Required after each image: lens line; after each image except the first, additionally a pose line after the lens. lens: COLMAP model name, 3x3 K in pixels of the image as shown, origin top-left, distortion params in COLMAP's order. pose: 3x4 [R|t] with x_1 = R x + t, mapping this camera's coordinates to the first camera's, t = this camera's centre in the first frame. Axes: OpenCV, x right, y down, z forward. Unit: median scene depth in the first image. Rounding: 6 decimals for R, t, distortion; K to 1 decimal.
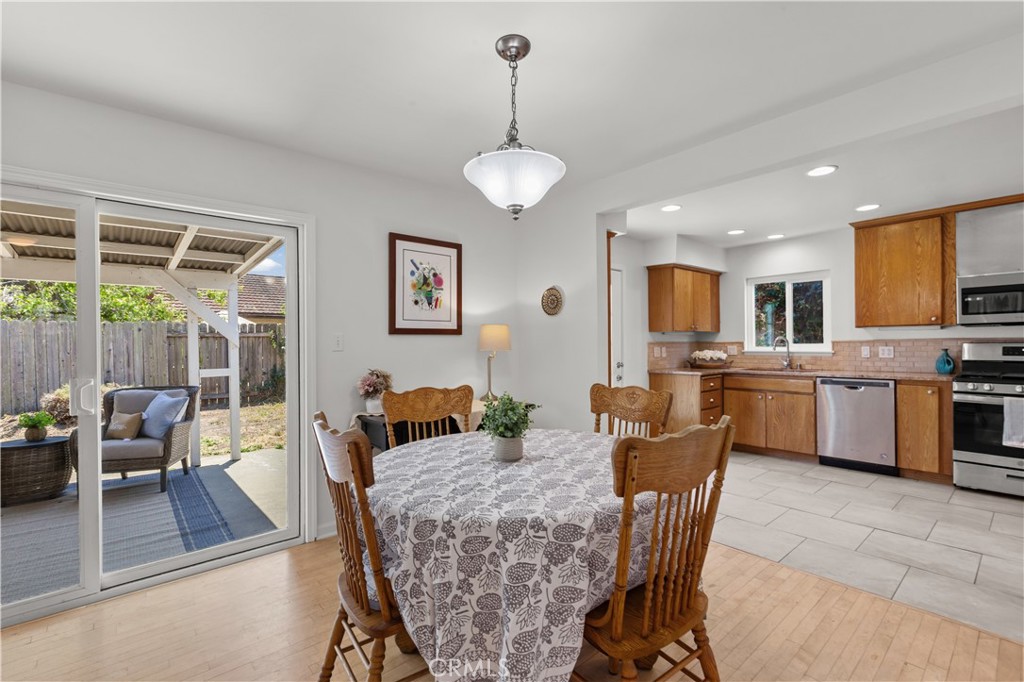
lens RADIAL K [[461.9, 0, 509.2], [0, 461.9, 341.7], [0, 0, 1]] dist [0.005785, -0.001950]
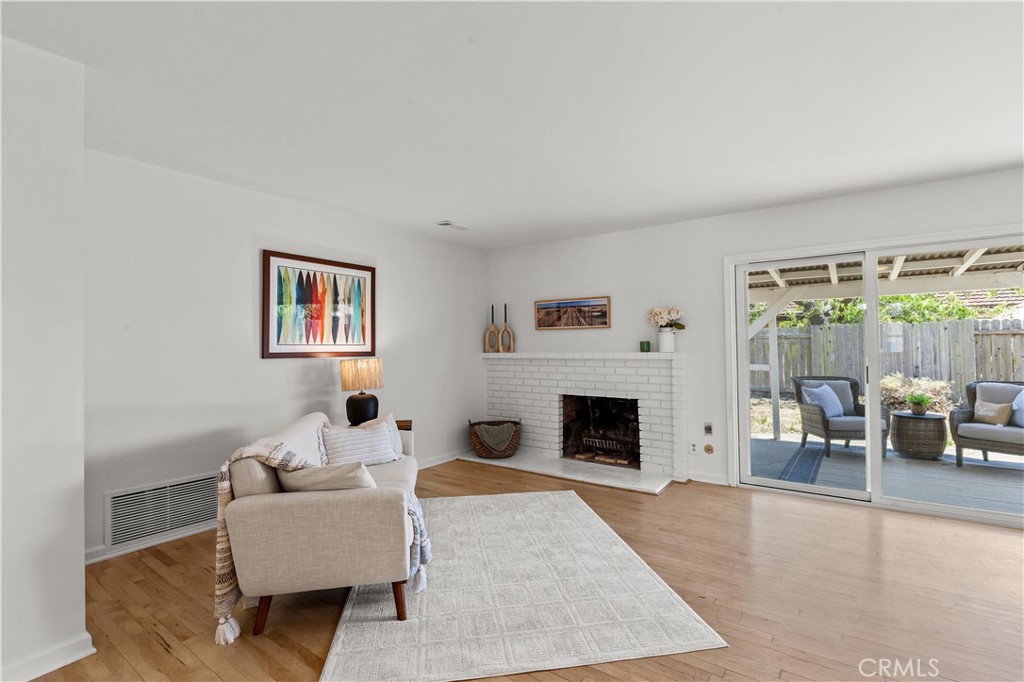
lens RADIAL K [[471.0, 0, 504.6], [0, 471.0, 339.8], [0, 0, 1]] dist [-0.011282, -0.000291]
pose [[0.227588, -0.010193, -0.973704, 0.011813], [0.007806, 0.999932, -0.008643, 0.002045], [0.973726, -0.005634, 0.227652, -0.469937]]
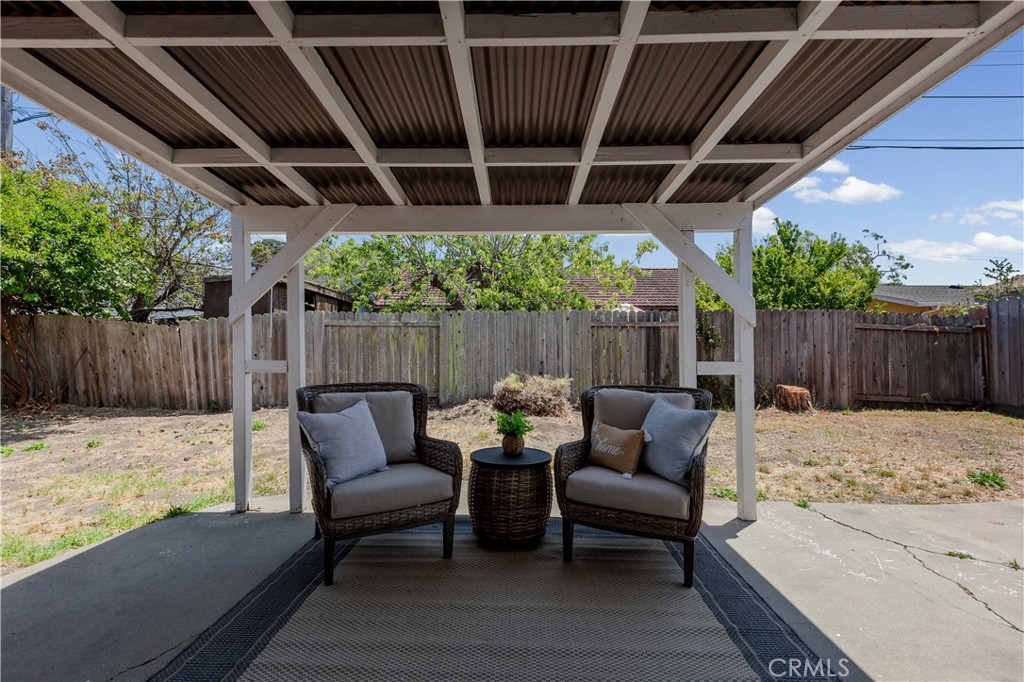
lens RADIAL K [[461.9, 0, 511.0], [0, 461.9, 337.4], [0, 0, 1]] dist [0.005785, -0.001950]
pose [[0.751662, 0.001928, -0.659545, -0.583164], [-0.011715, 0.999877, -0.010428, 0.048412], [0.659444, 0.015565, 0.751592, 0.488396]]
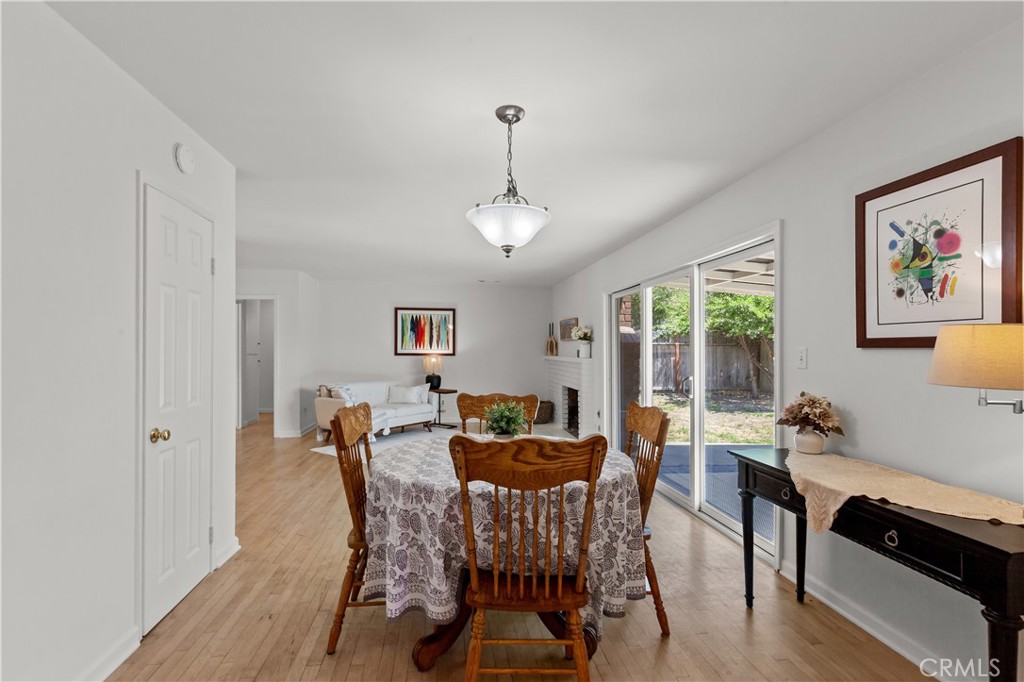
lens RADIAL K [[461.9, 0, 503.9], [0, 461.9, 349.0], [0, 0, 1]] dist [0.005785, -0.001950]
pose [[-0.543520, 0.005965, -0.839375, 0.430402], [0.000510, 0.999977, 0.006777, -0.014052], [0.839396, 0.003256, -0.543511, 0.688964]]
